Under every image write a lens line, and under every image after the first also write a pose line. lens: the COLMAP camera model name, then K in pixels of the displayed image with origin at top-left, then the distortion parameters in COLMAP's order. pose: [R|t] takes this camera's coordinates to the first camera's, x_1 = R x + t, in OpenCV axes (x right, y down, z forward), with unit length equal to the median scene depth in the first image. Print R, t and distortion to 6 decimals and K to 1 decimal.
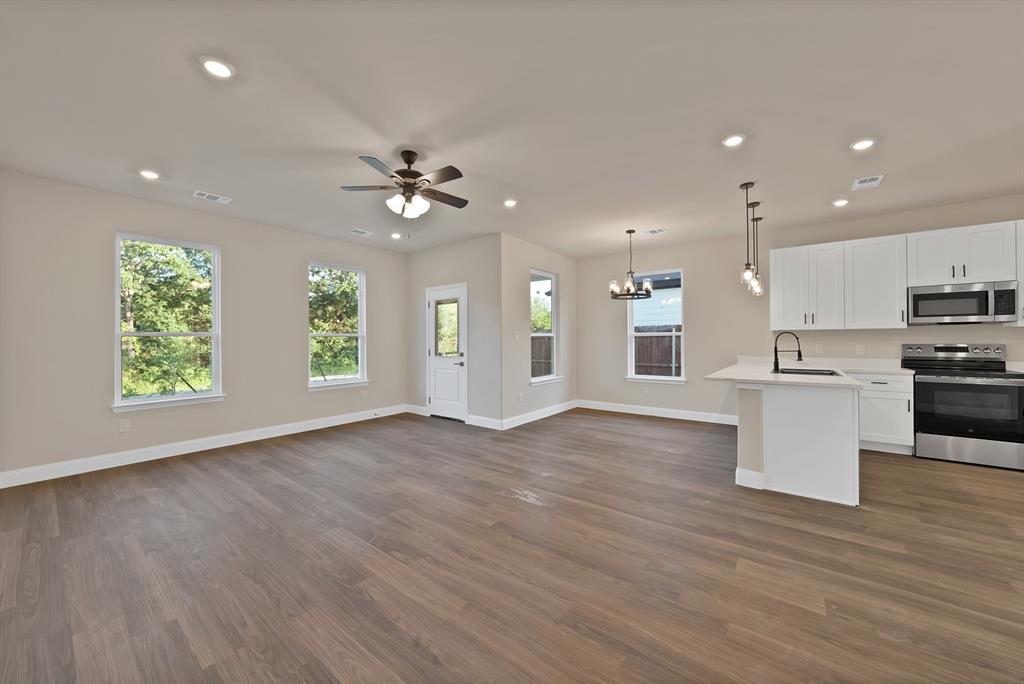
lens RADIAL K [[368.7, 0, 513.1], [0, 368.7, 338.4], [0, 0, 1]] dist [-0.016984, 0.000486]
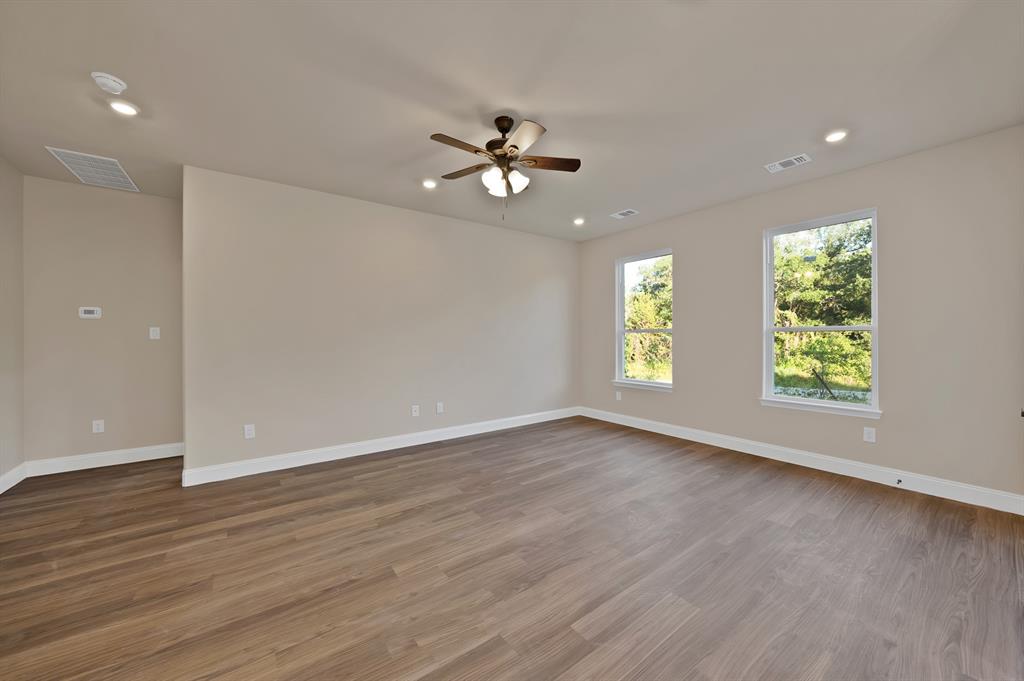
lens RADIAL K [[366.9, 0, 512.6], [0, 366.9, 333.6], [0, 0, 1]] dist [-0.030652, 0.006254]
pose [[-0.274297, 0.002230, -0.961642, 0.443515], [0.005766, 0.999983, 0.000675, -0.009329], [0.961628, -0.005360, -0.274305, 1.027295]]
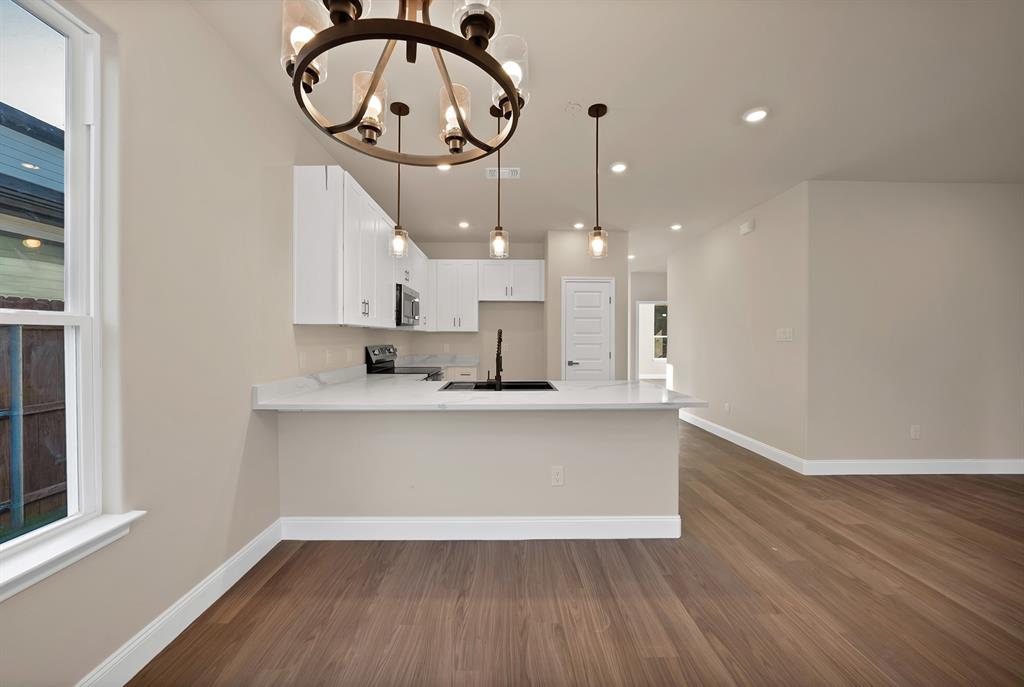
lens RADIAL K [[377.0, 0, 499.4], [0, 377.0, 338.2], [0, 0, 1]] dist [-0.022992, -0.000005]
pose [[-0.612849, 0.000784, 0.790200, 0.209986], [-0.002796, 0.999991, -0.003161, -0.002630], [-0.790195, -0.004146, -0.612841, 1.540155]]
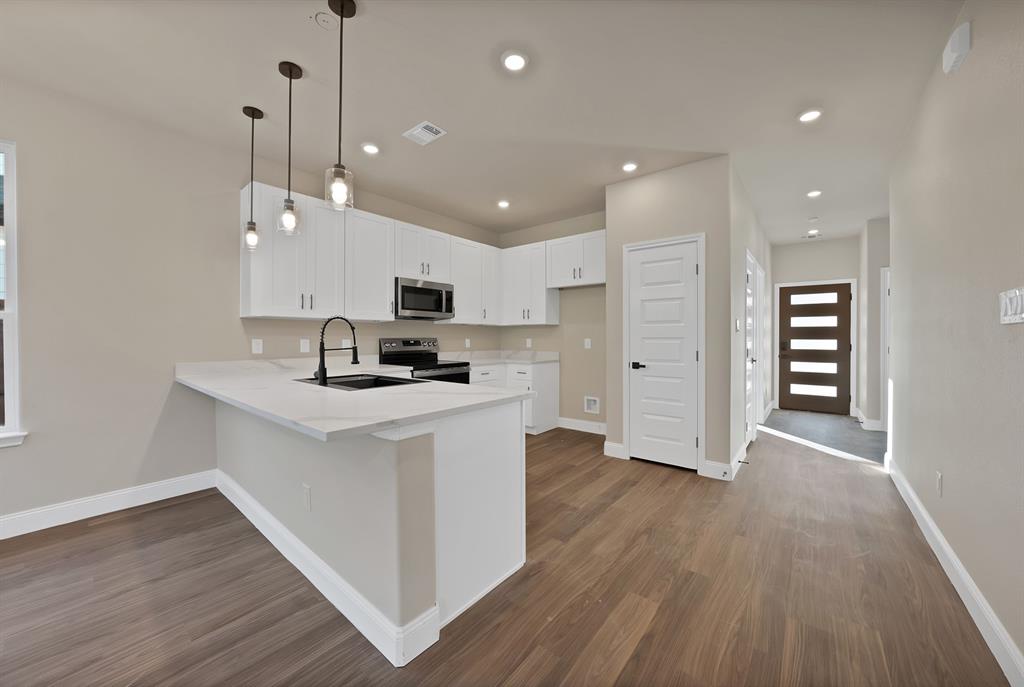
lens RADIAL K [[368.9, 0, 506.2], [0, 368.9, 337.9], [0, 0, 1]] dist [-0.018705, 0.000267]
pose [[0.039762, 0.001838, 0.999208, 0.174542], [-0.004588, 0.999988, -0.001657, 0.016861], [-0.999199, -0.004519, 0.039770, 0.755482]]
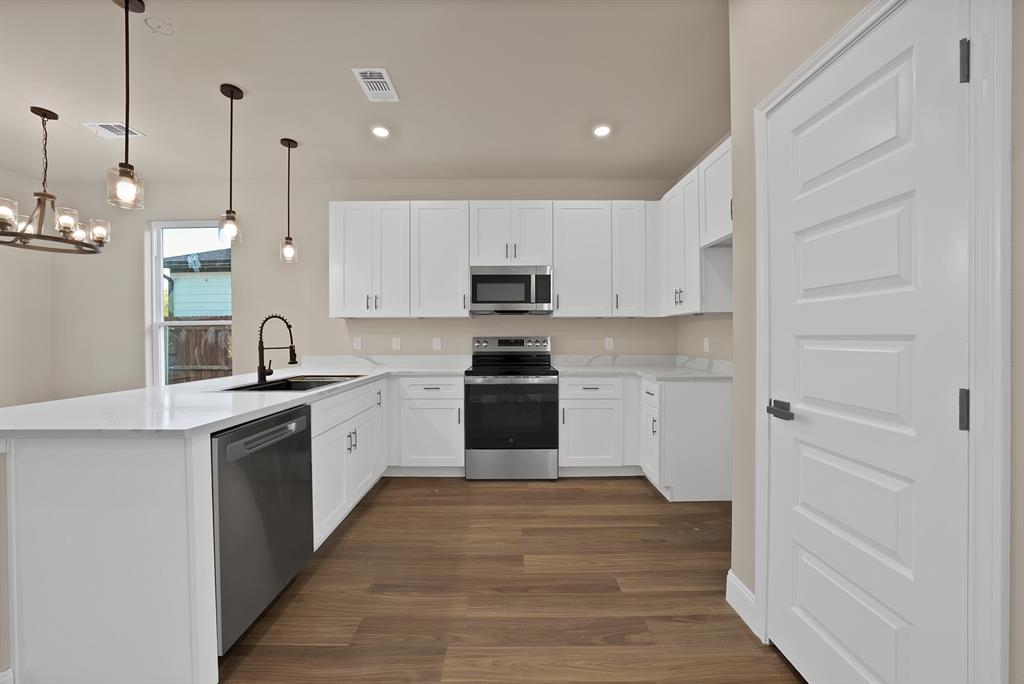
lens RADIAL K [[368.7, 0, 513.1], [0, 368.7, 338.4], [0, 0, 1]] dist [-0.016984, 0.000486]
pose [[0.788400, -0.002933, 0.615156, 0.739178], [-0.003312, 0.999954, 0.009012, 0.012786], [-0.615154, -0.009142, 0.788354, 0.320658]]
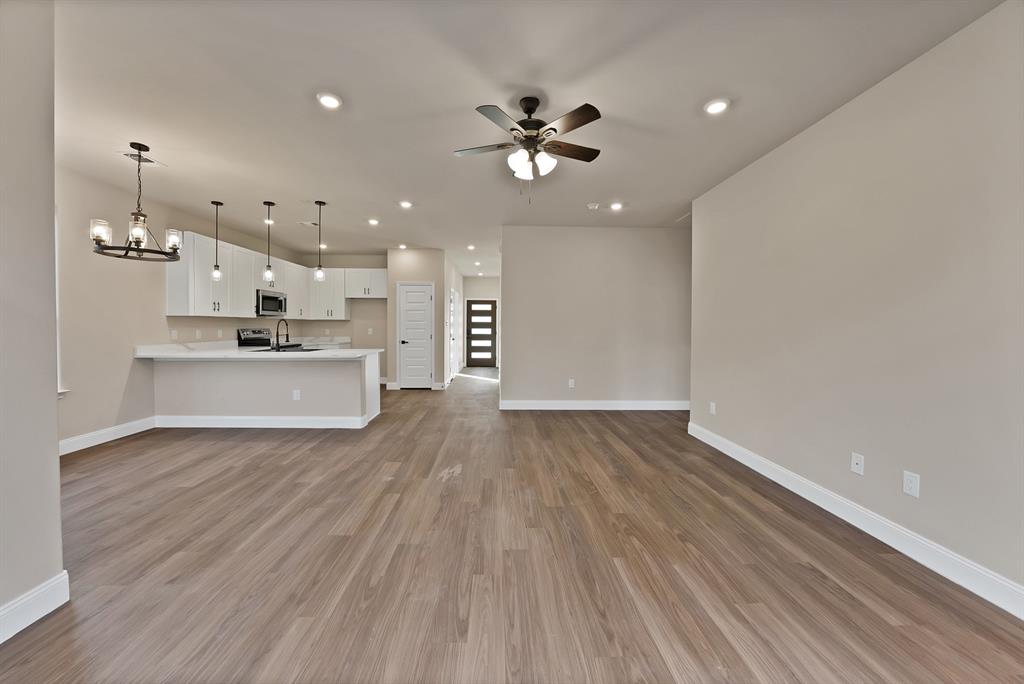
lens RADIAL K [[380.1, 0, 495.2], [0, 380.1, 335.0], [0, 0, 1]] dist [-0.018405, 0.000129]
pose [[-0.605799, -0.017136, 0.795433, -0.749972], [-0.004129, 0.999822, 0.018394, 0.008970], [-0.795607, 0.007859, -0.605762, 1.290923]]
